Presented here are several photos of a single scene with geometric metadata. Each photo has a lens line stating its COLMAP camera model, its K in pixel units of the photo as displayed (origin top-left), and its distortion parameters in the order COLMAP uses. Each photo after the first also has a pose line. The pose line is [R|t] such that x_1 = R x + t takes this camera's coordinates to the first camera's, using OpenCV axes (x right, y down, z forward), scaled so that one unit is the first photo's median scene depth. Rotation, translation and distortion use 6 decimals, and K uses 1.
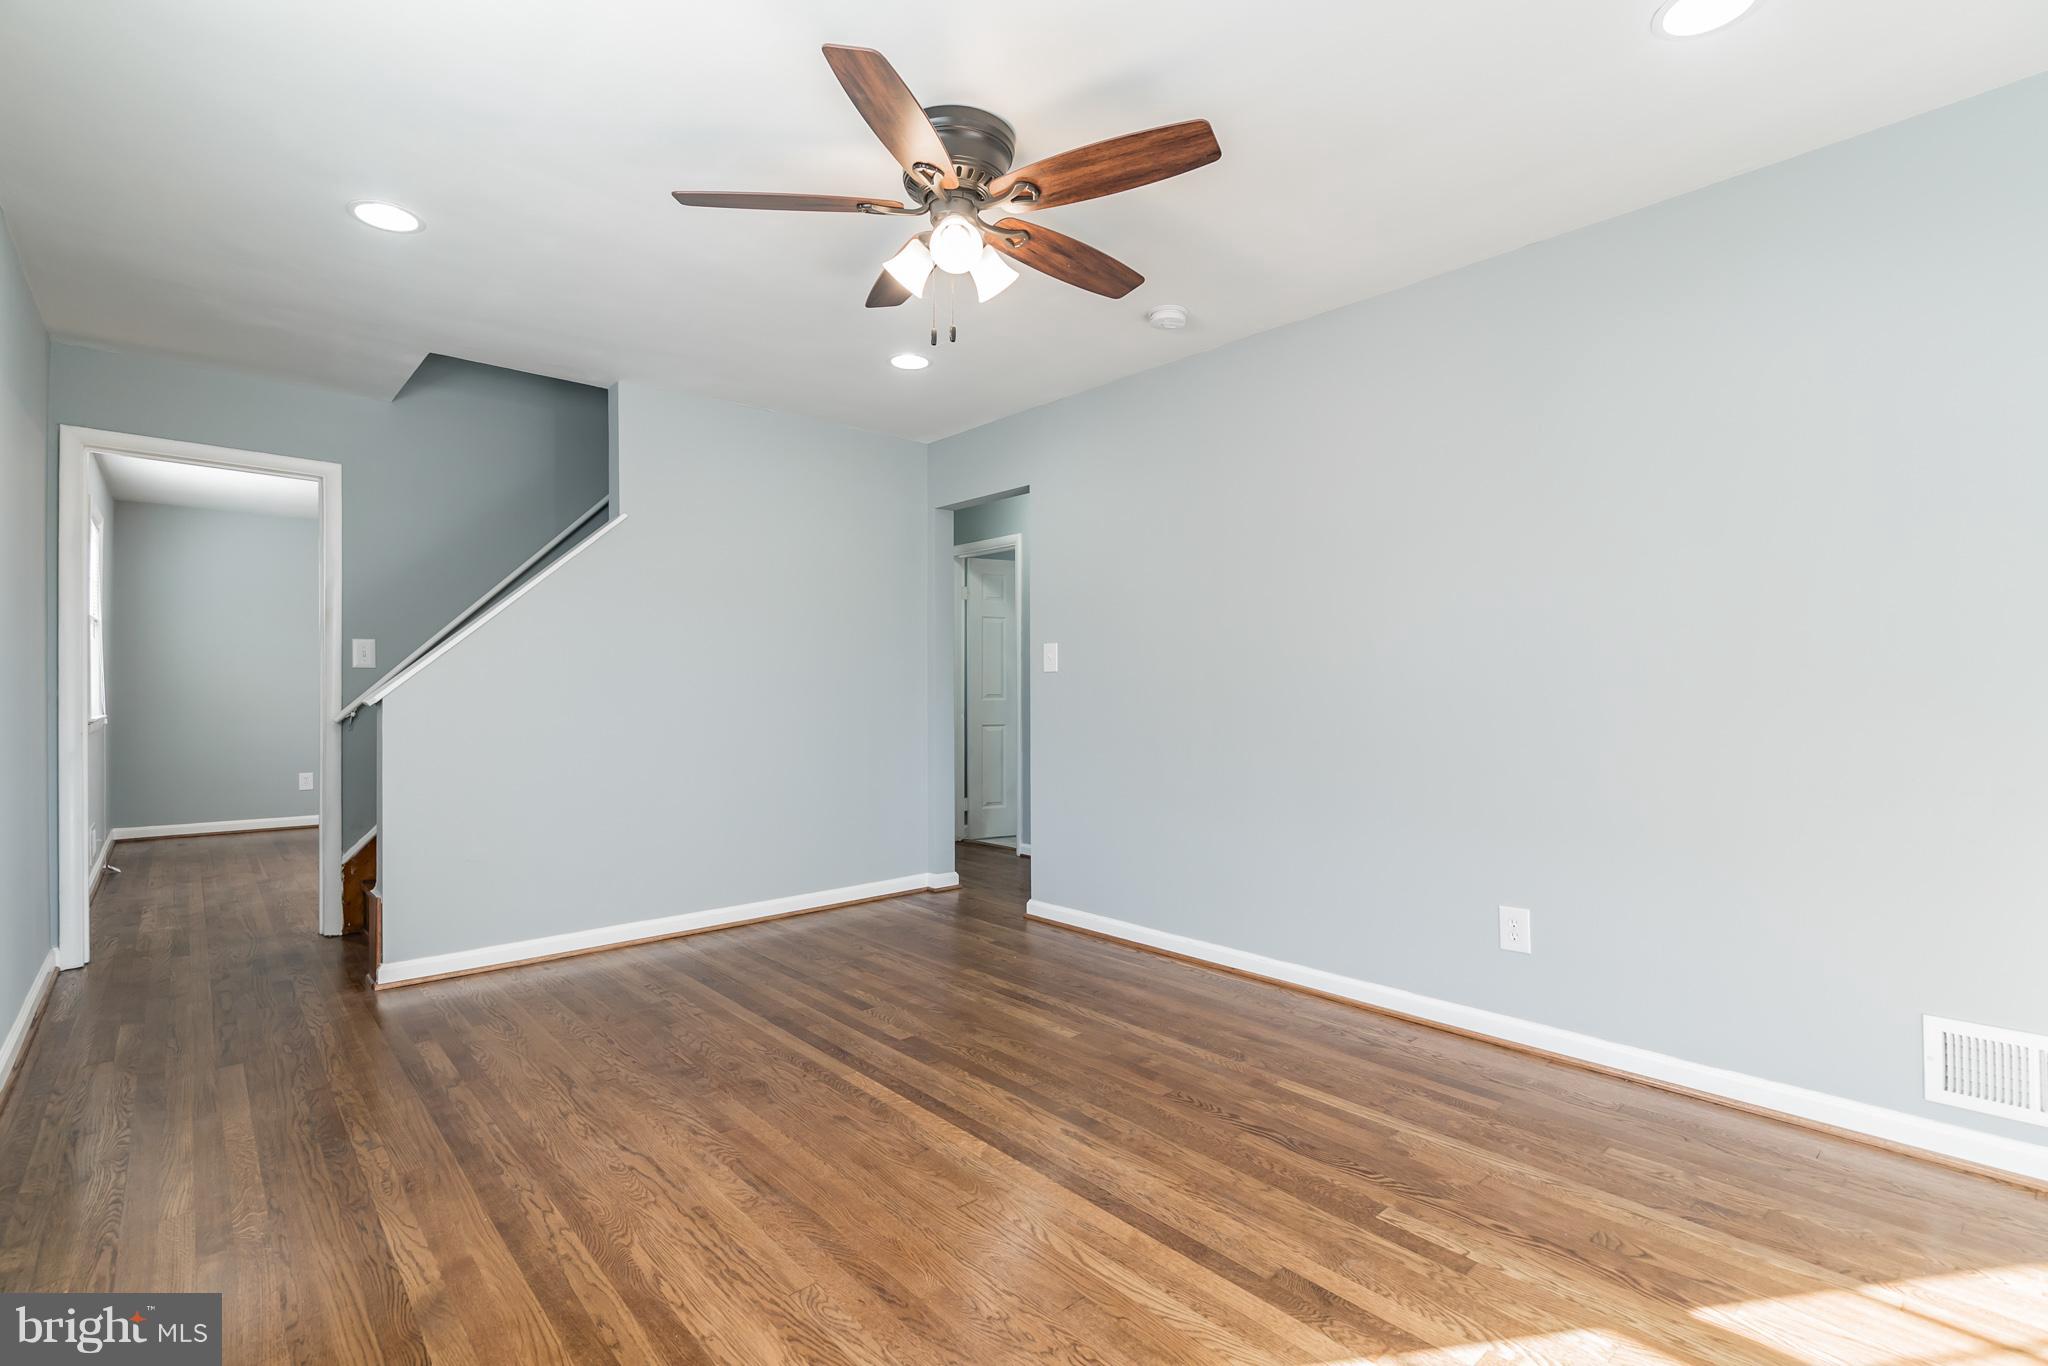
lens RADIAL K [[950.4, 0, 1024.0], [0, 950.4, 683.0], [0, 0, 1]] dist [0.000069, 0.000107]
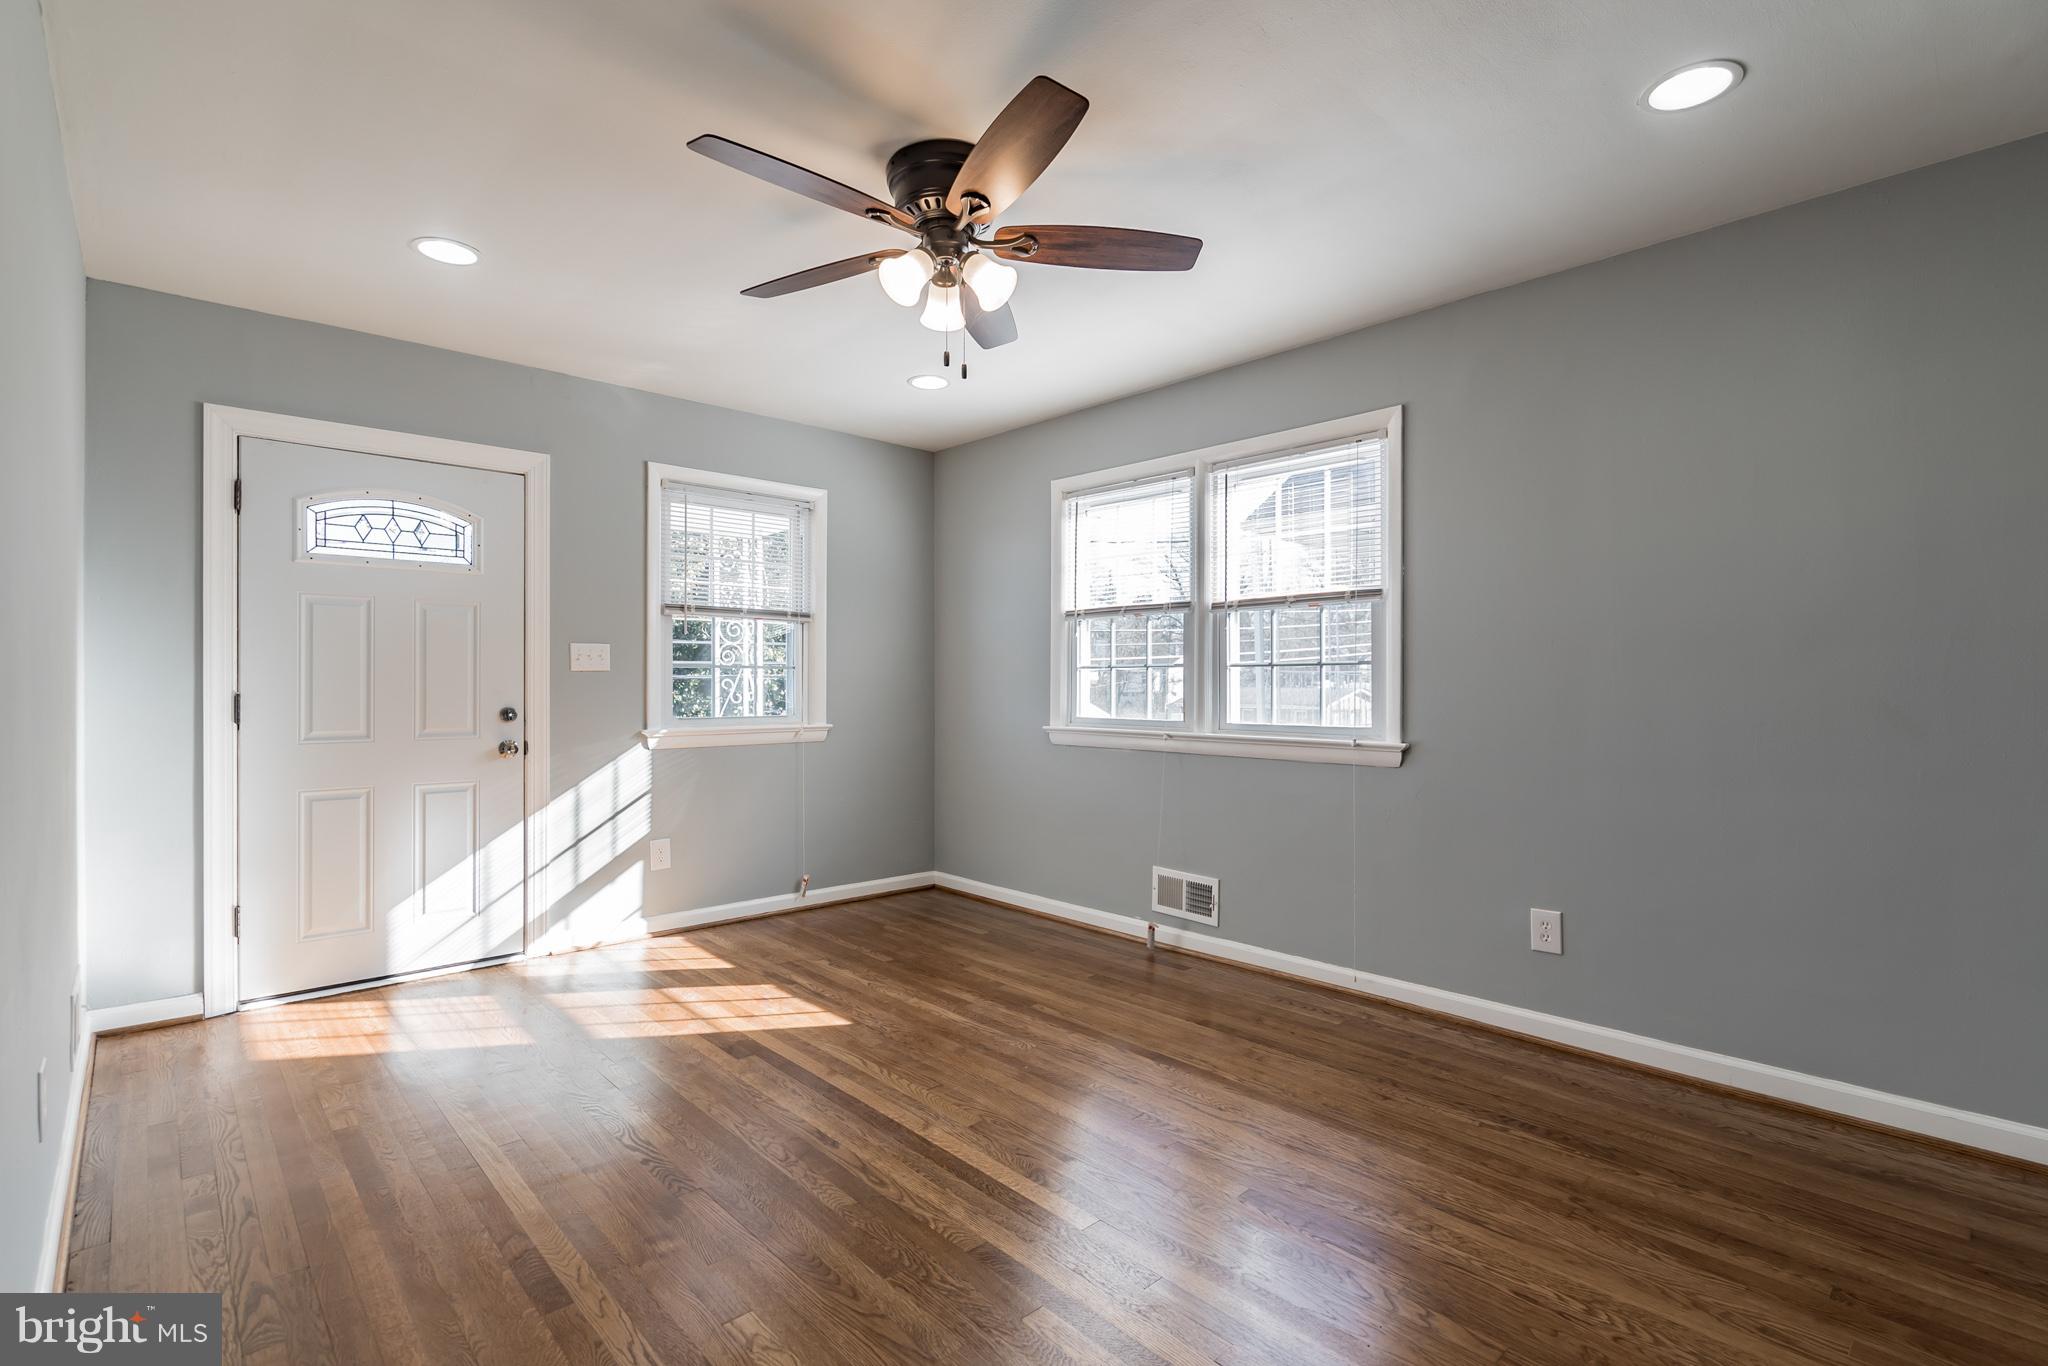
lens RADIAL K [[950.4, 0, 1024.0], [0, 950.4, 683.0], [0, 0, 1]] dist [0.000069, 0.000107]
pose [[-0.999665, 0.003325, -0.025650, -0.110255], [0.003482, 0.999975, -0.006089, -0.007201], [0.025629, -0.006177, -0.999652, 1.687157]]
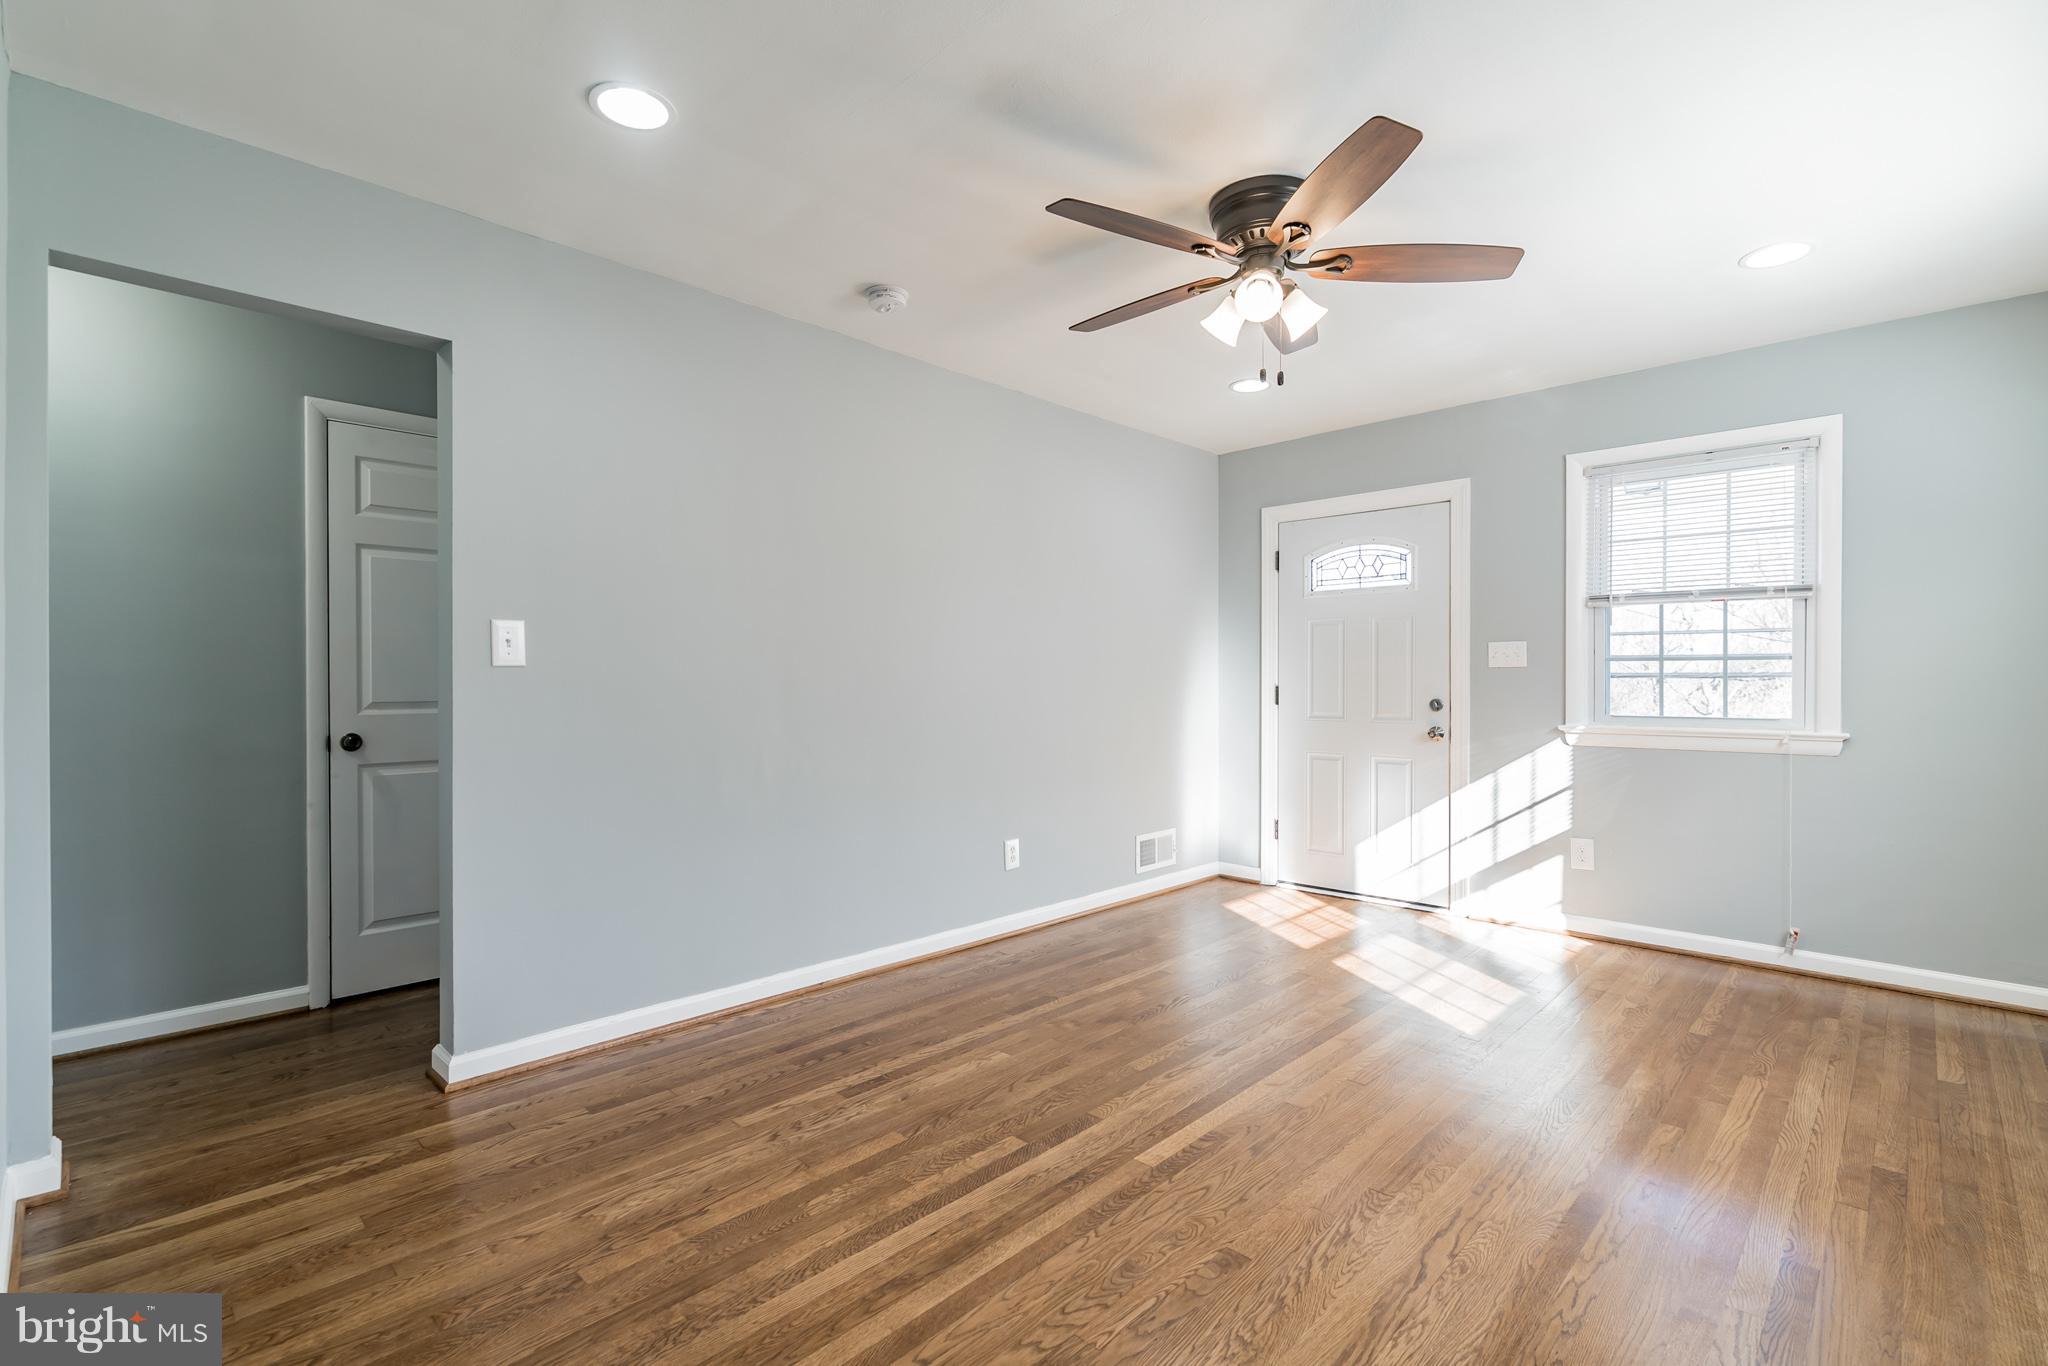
lens RADIAL K [[928.1, 0, 1024.0], [0, 928.1, 683.0], [0, 0, 1]] dist [-0.001911, 0.000349]
pose [[-0.080684, 0.003930, 0.996732, -0.945663], [-0.005203, 0.999977, -0.004364, 0.000215], [-0.996726, -0.005538, -0.080661, 1.131225]]
